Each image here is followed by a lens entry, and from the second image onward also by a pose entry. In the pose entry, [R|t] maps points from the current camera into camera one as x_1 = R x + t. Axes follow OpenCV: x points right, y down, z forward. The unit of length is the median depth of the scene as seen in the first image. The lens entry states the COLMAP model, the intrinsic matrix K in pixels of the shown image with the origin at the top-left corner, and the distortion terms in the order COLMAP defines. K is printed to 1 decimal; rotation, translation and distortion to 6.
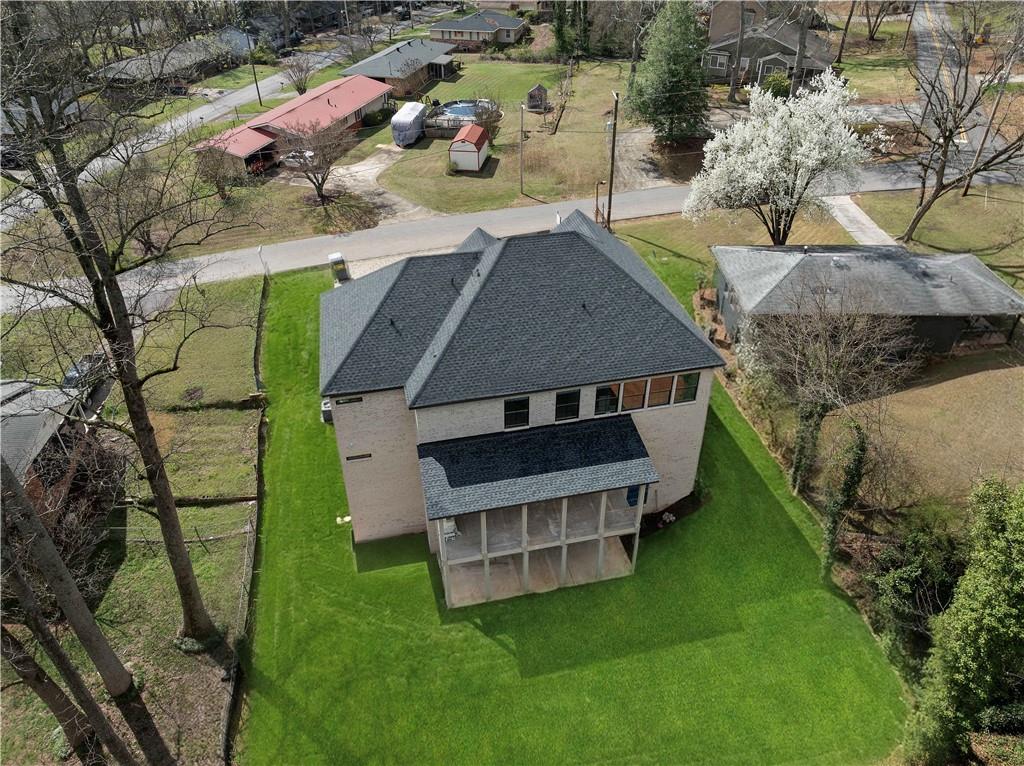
lens RADIAL K [[737.5, 0, 512.0], [0, 737.5, 383.0], [0, 0, 1]] dist [-0.010067, 0.002326]
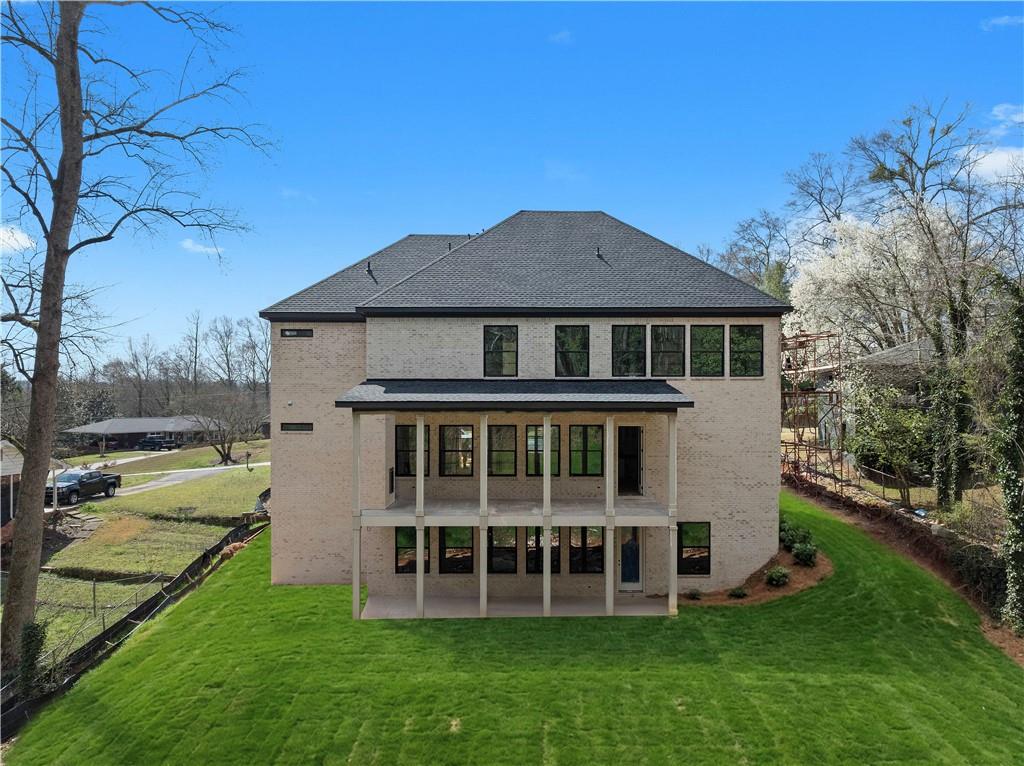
lens RADIAL K [[737.5, 0, 512.0], [0, 737.5, 383.0], [0, 0, 1]] dist [-0.010067, 0.002326]
pose [[0.975956, -0.001803, -0.217958, 0.176634], [-0.129488, 0.799586, -0.586425, 0.493363], [0.175334, 0.600548, 0.780128, 0.437637]]
